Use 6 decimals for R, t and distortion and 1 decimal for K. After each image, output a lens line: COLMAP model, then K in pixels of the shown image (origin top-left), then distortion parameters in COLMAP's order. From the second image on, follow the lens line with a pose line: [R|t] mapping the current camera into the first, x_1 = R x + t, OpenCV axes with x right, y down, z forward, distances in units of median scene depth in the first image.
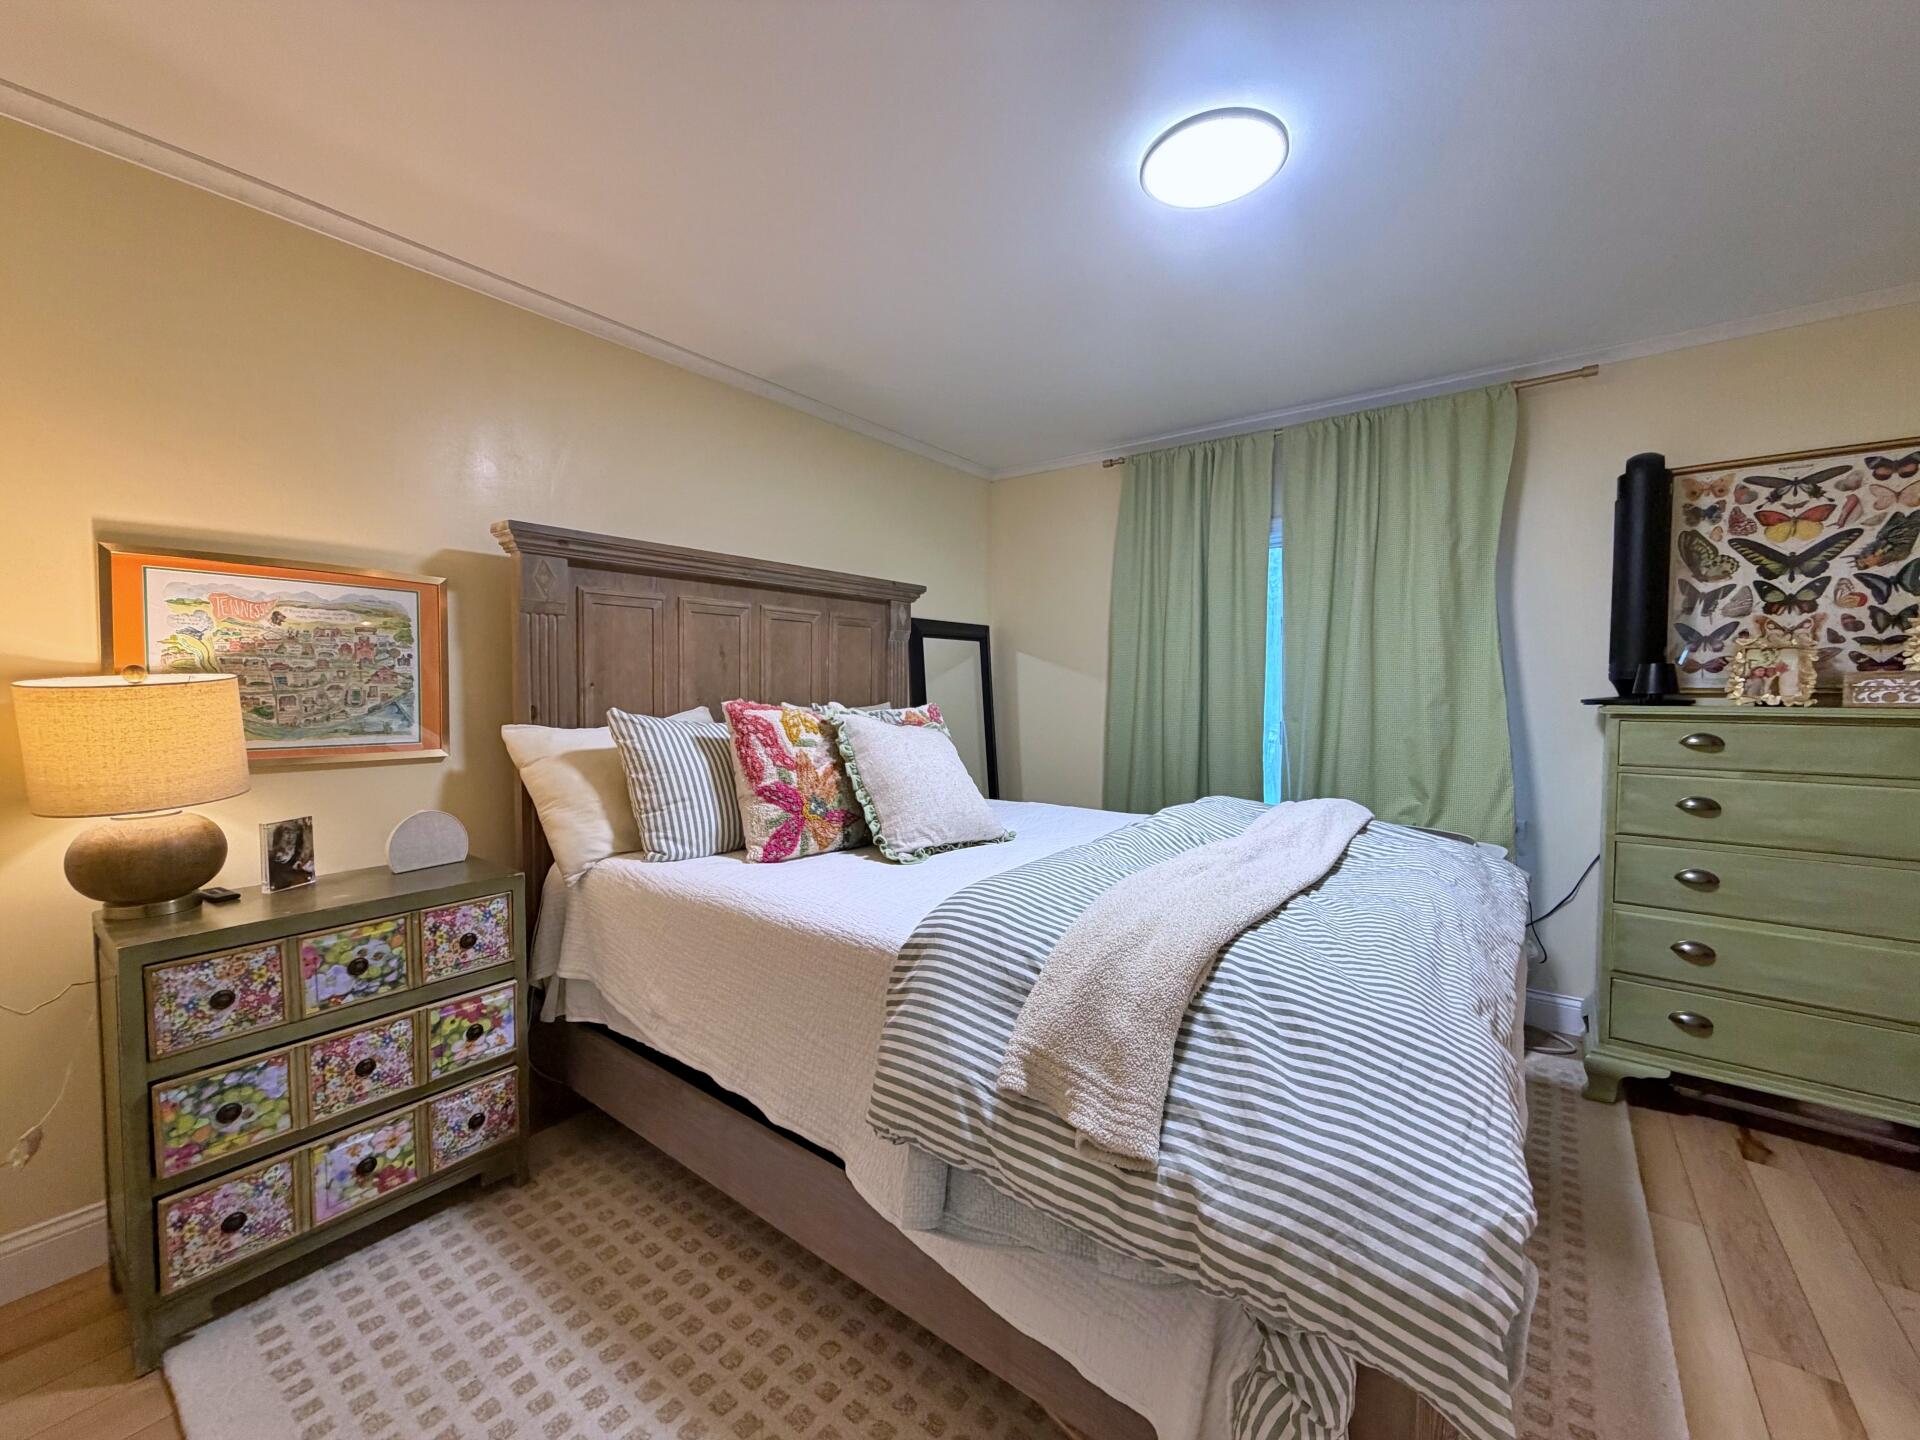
lens RADIAL K [[763.5, 0, 954.6], [0, 763.5, 714.4], [0, 0, 1]] dist [-0.001473, -0.000616]
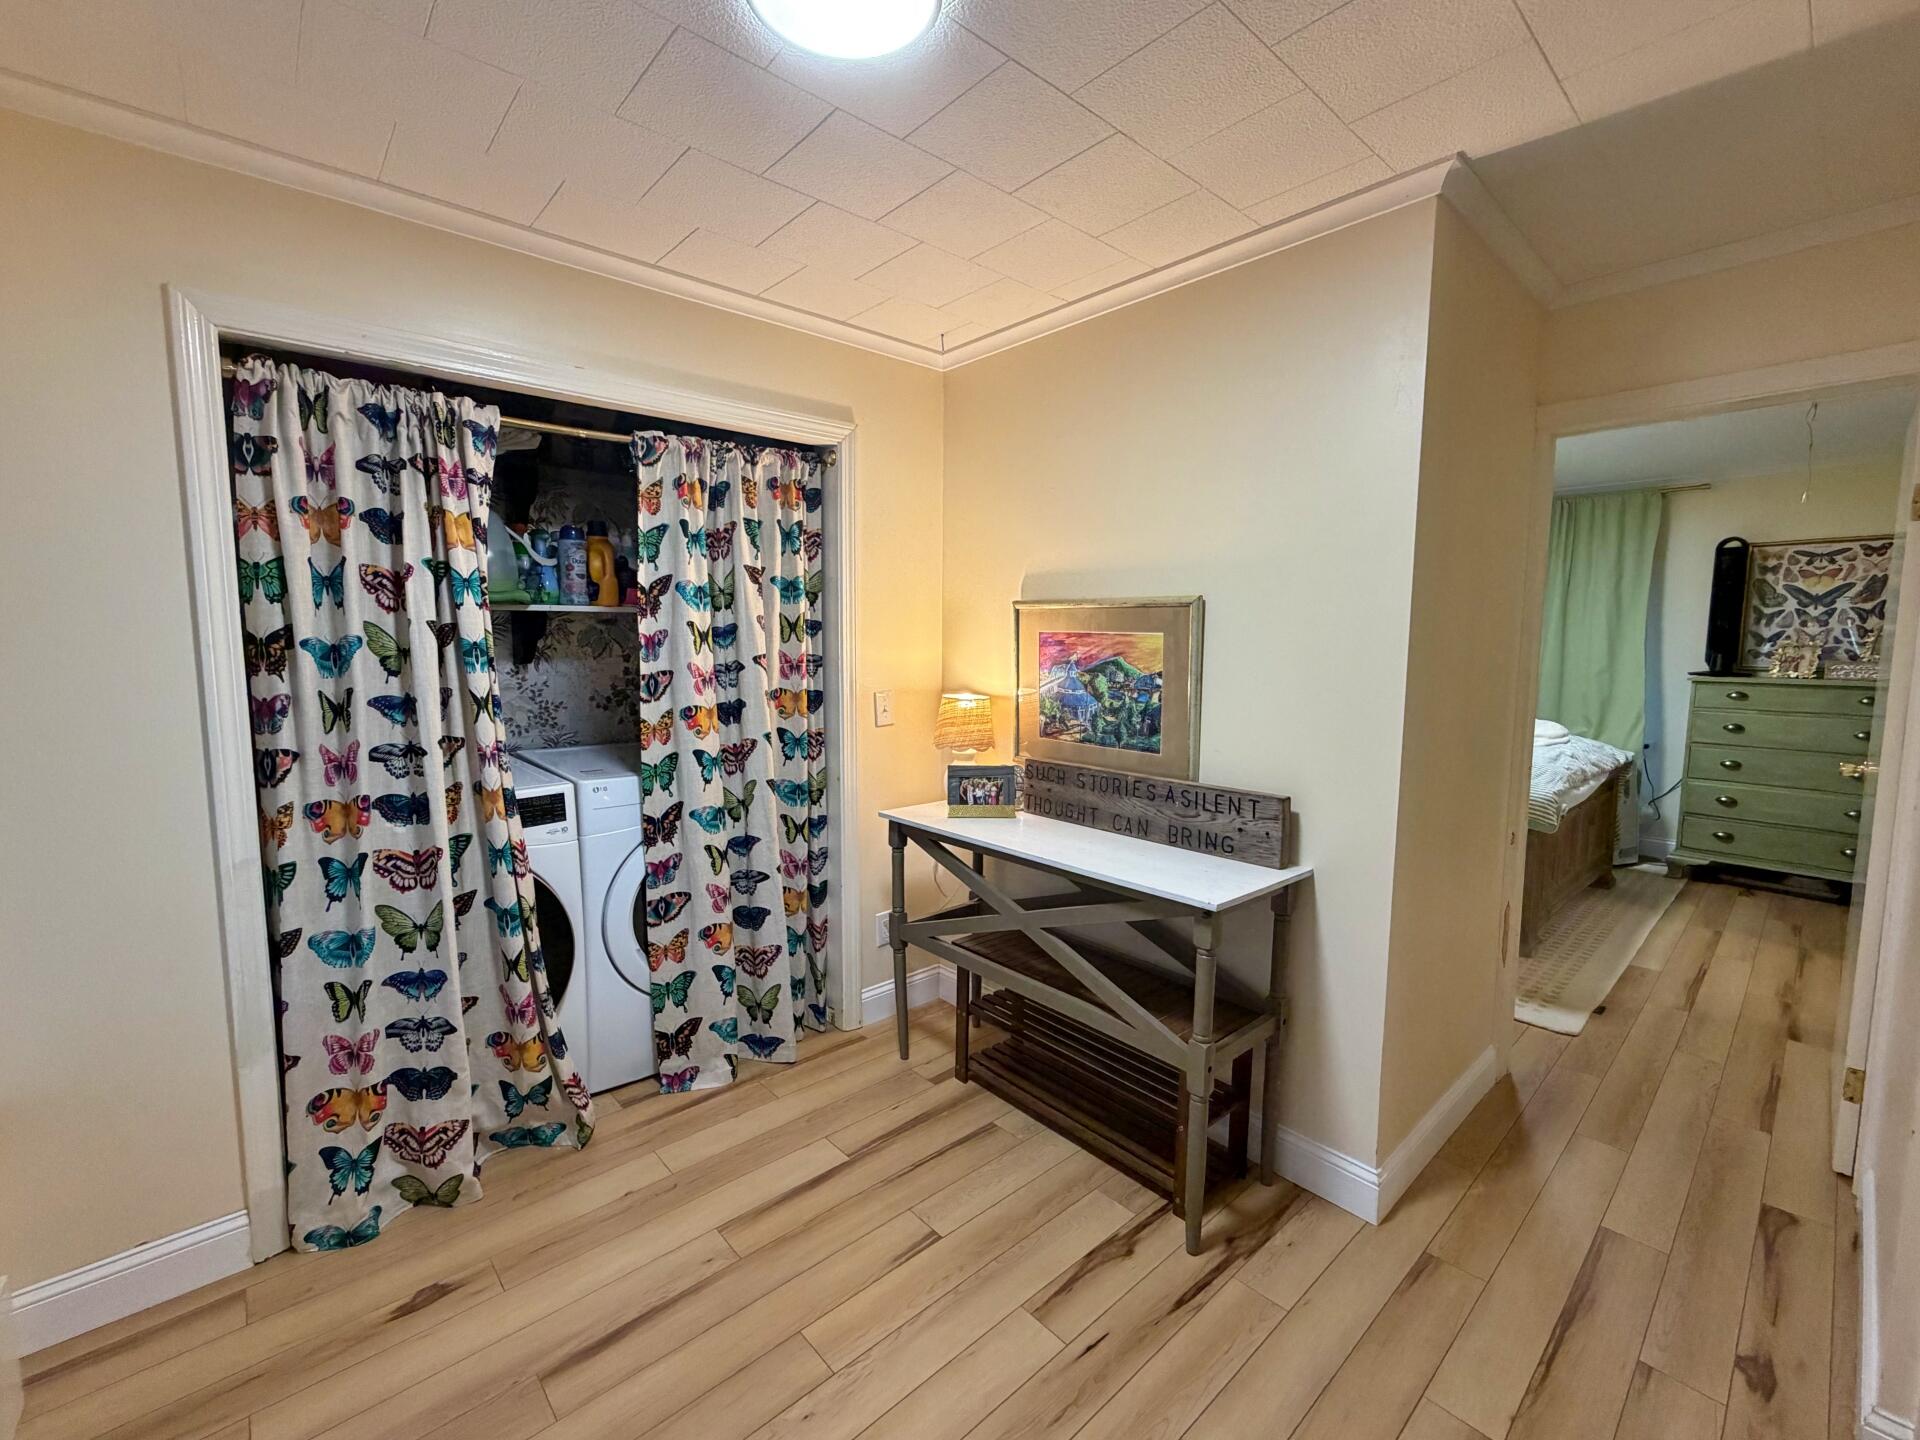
lens RADIAL K [[795.9, 0, 964.0], [0, 795.9, 715.1], [0, 0, 1]] dist [0.001043, -0.000532]
pose [[0.983192, 0.020903, -0.181374, -0.564413], [-0.009268, 0.997858, 0.064764, -0.026363], [0.182339, -0.061994, 0.981279, -1.273369]]
